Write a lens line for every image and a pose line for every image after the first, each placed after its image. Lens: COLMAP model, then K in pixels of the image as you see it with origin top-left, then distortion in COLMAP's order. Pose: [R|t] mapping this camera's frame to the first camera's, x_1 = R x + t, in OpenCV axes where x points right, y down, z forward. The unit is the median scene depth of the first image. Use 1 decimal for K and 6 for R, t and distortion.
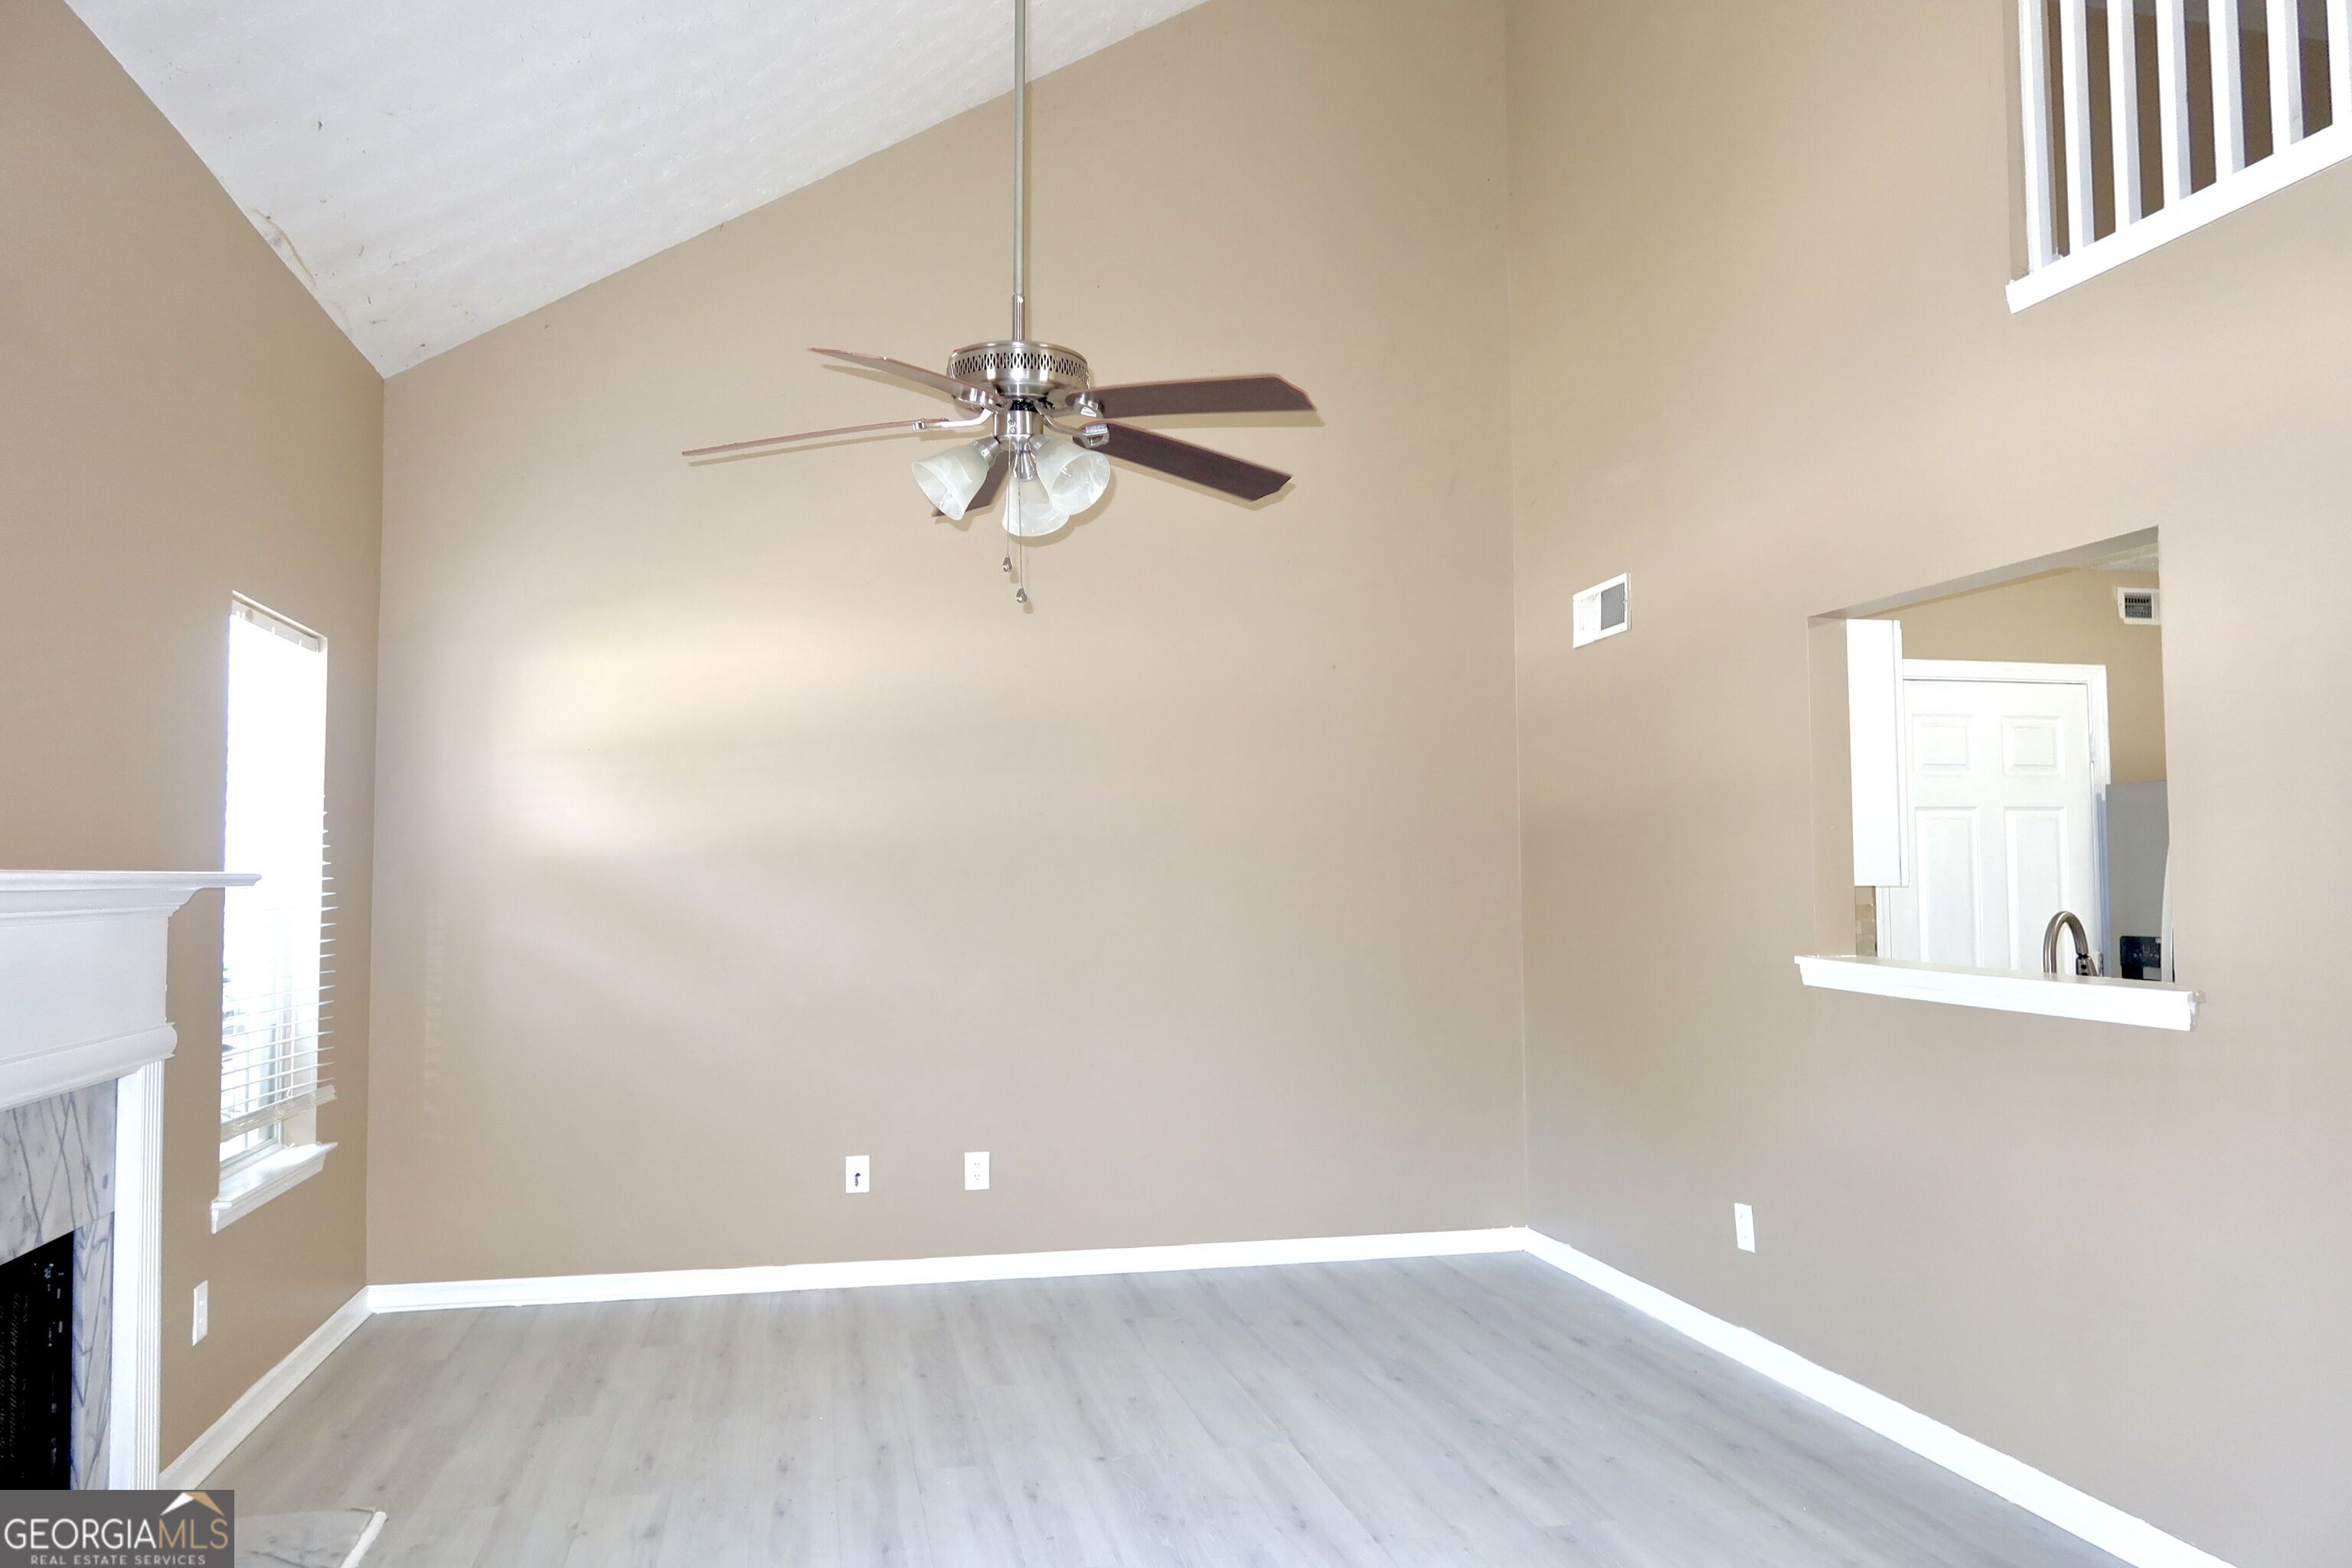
lens RADIAL K [[1616.3, 0, 1183.8], [0, 1616.3, 794.5], [0, 0, 1]] dist [-0.032996, 0.014322]
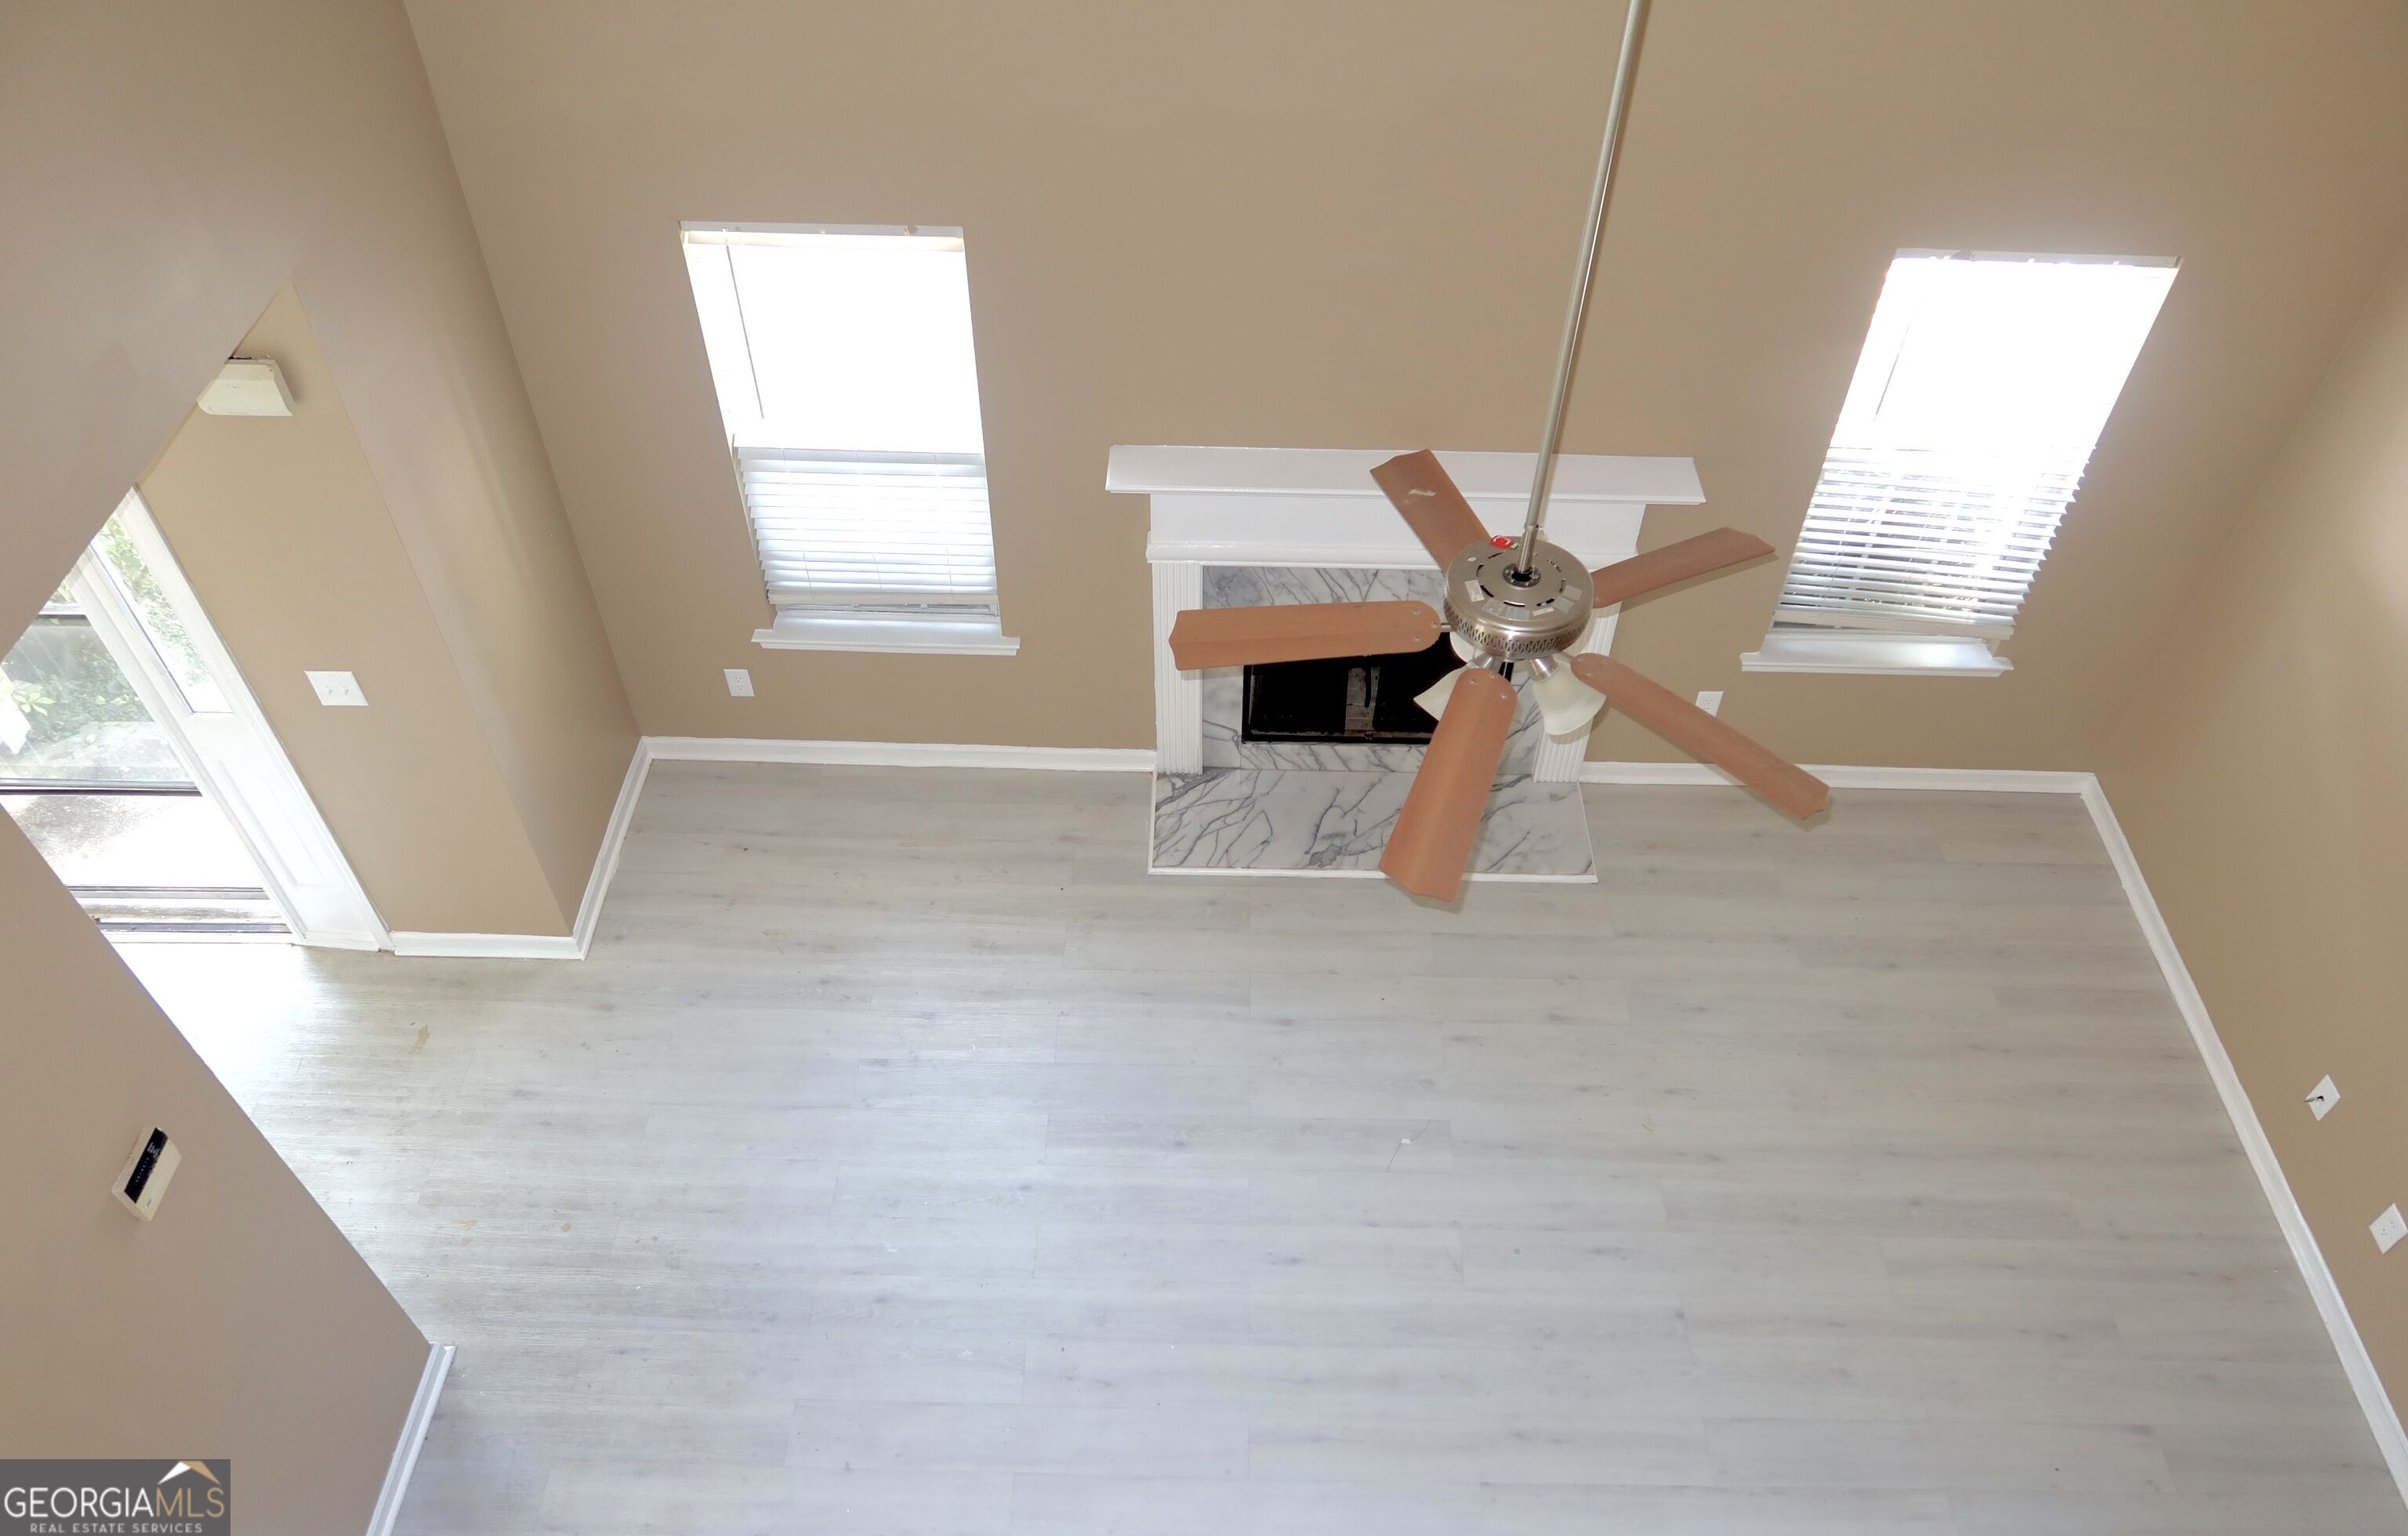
lens RADIAL K [[1655.1, 0, 1211.9], [0, 1655.1, 825.9], [0, 0, 1]] dist [-0.021661, 0.002586]
pose [[-0.239042, 0.726611, -0.644123, 0.484778], [0.036134, 0.669551, 0.741886, -0.650579], [0.970337, 0.154067, -0.186307, 0.739003]]
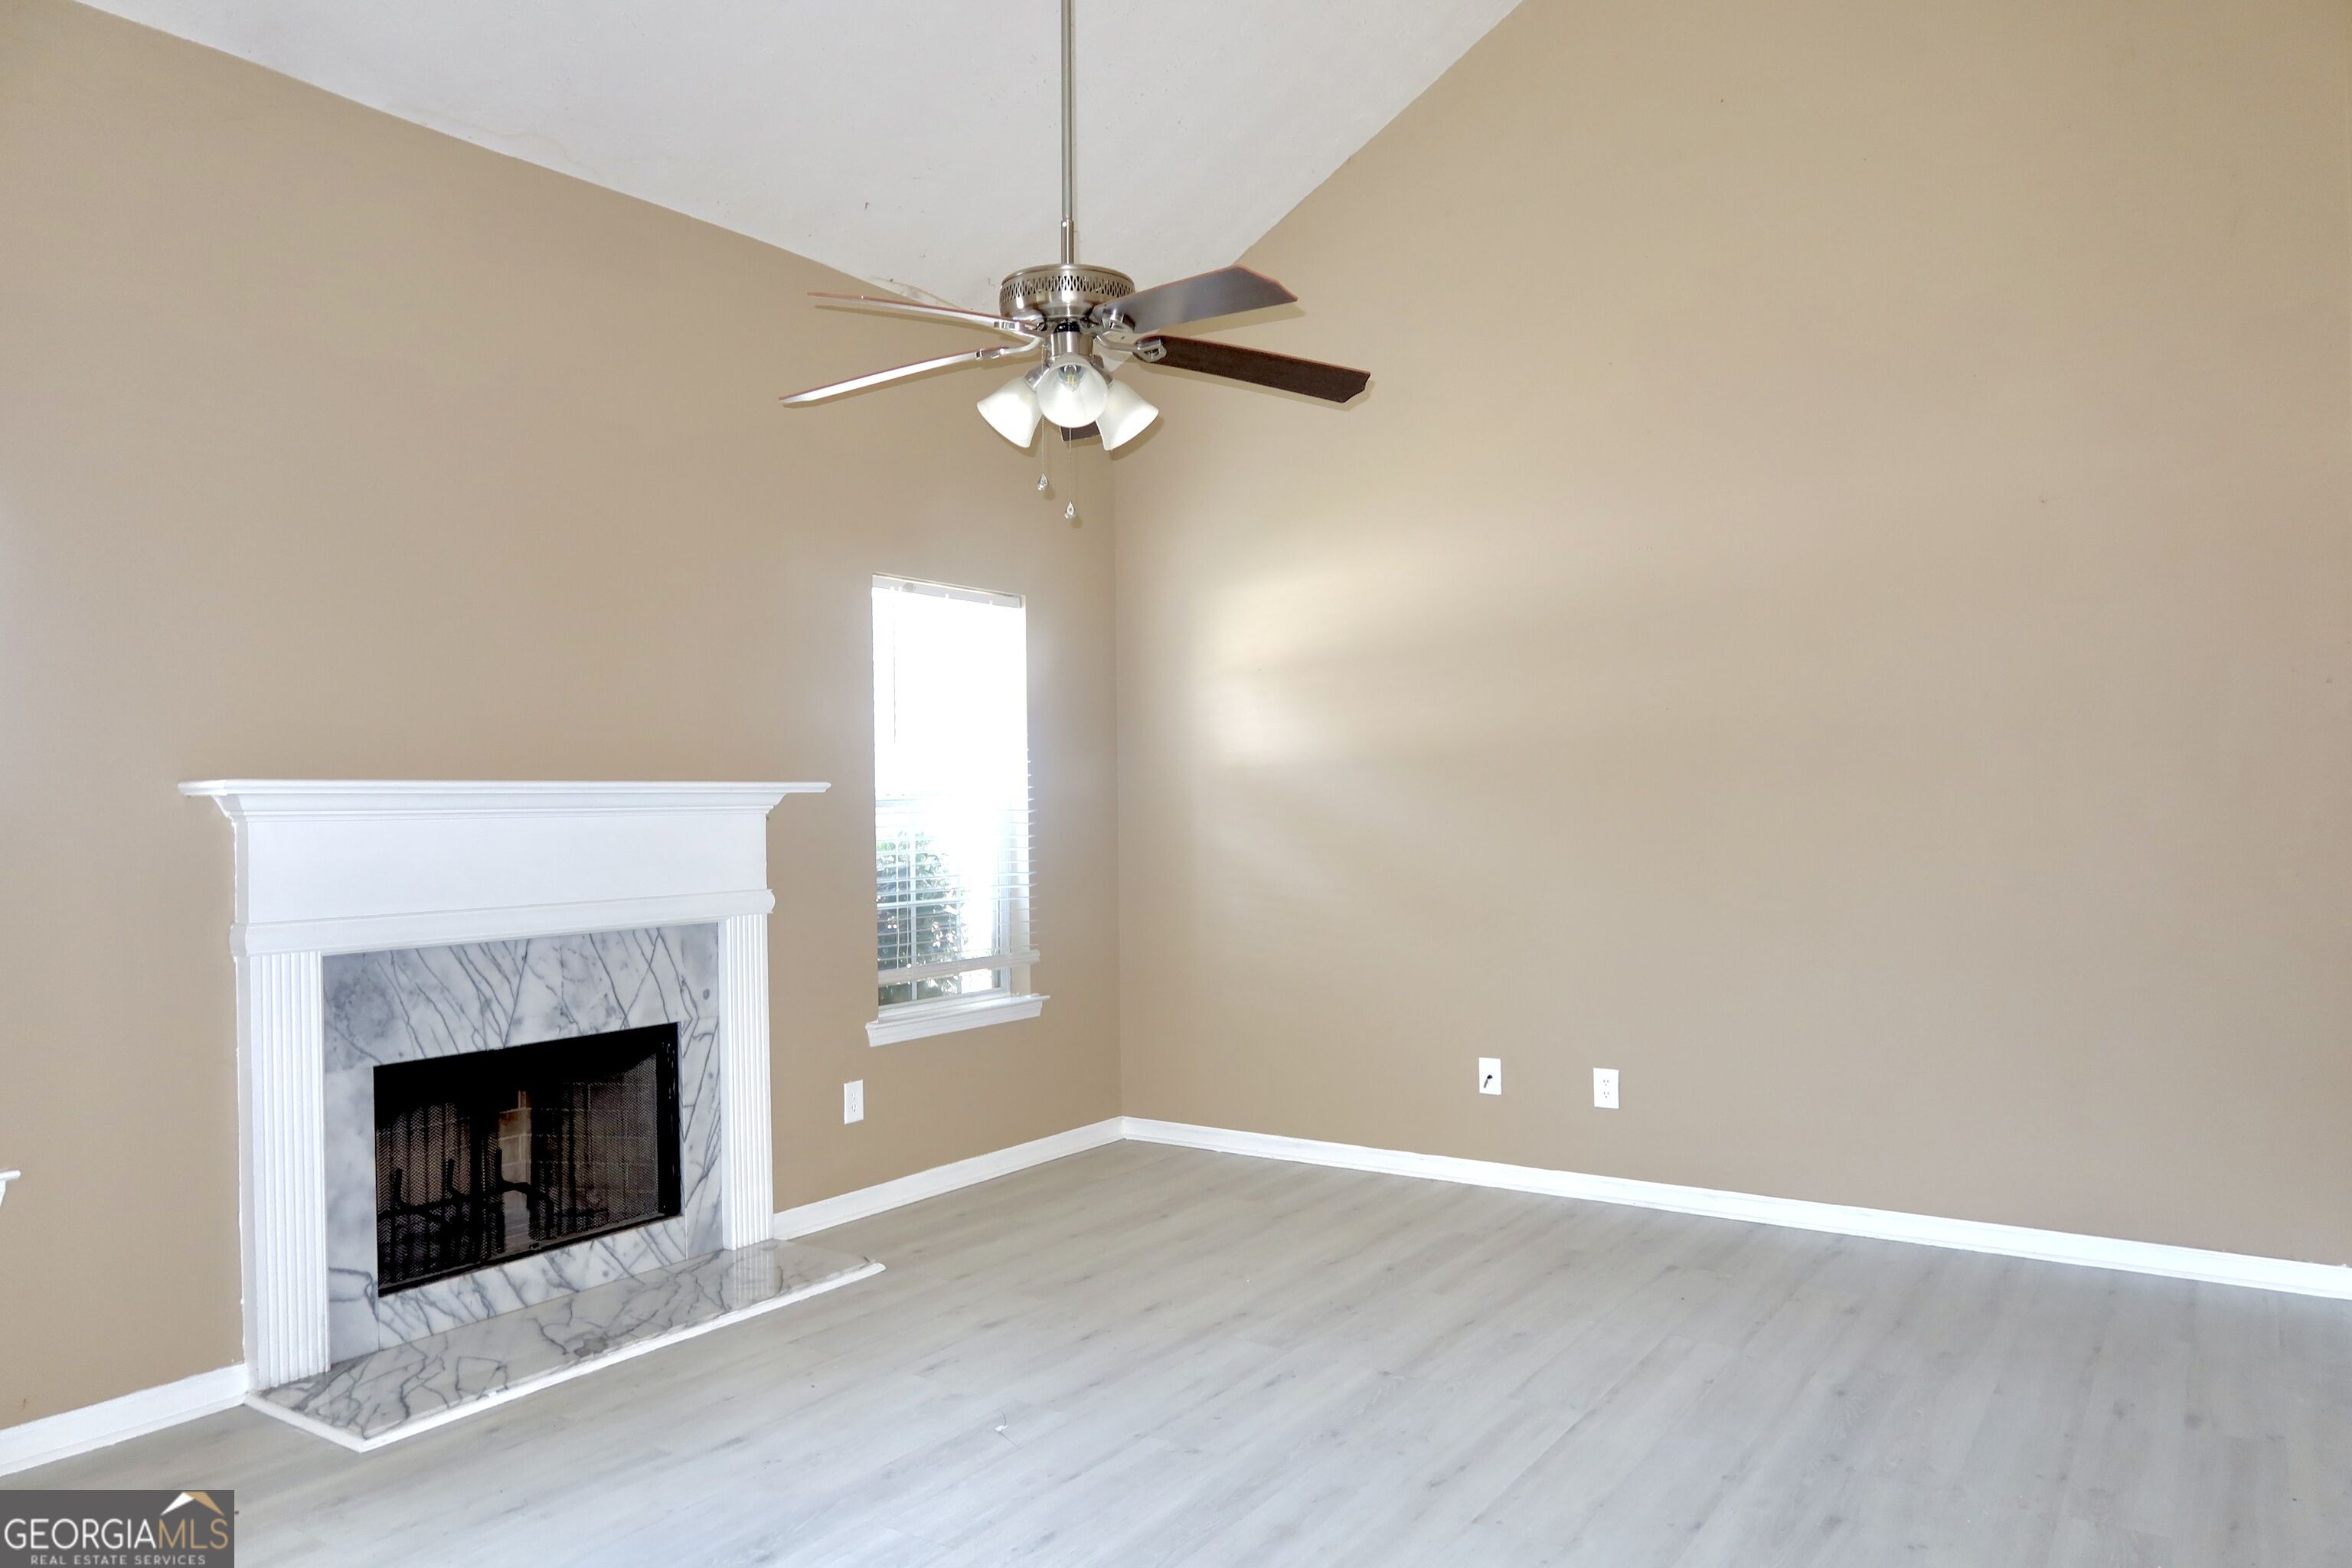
lens RADIAL K [[1616.3, 0, 1191.5], [0, 1616.3, 786.6], [0, 0, 1]] dist [-0.032996, 0.014322]
pose [[0.691642, -0.007046, -0.722206, 0.508039], [0.043687, 0.998530, 0.032096, 0.018536], [0.720918, -0.053750, 0.690933, 0.228541]]
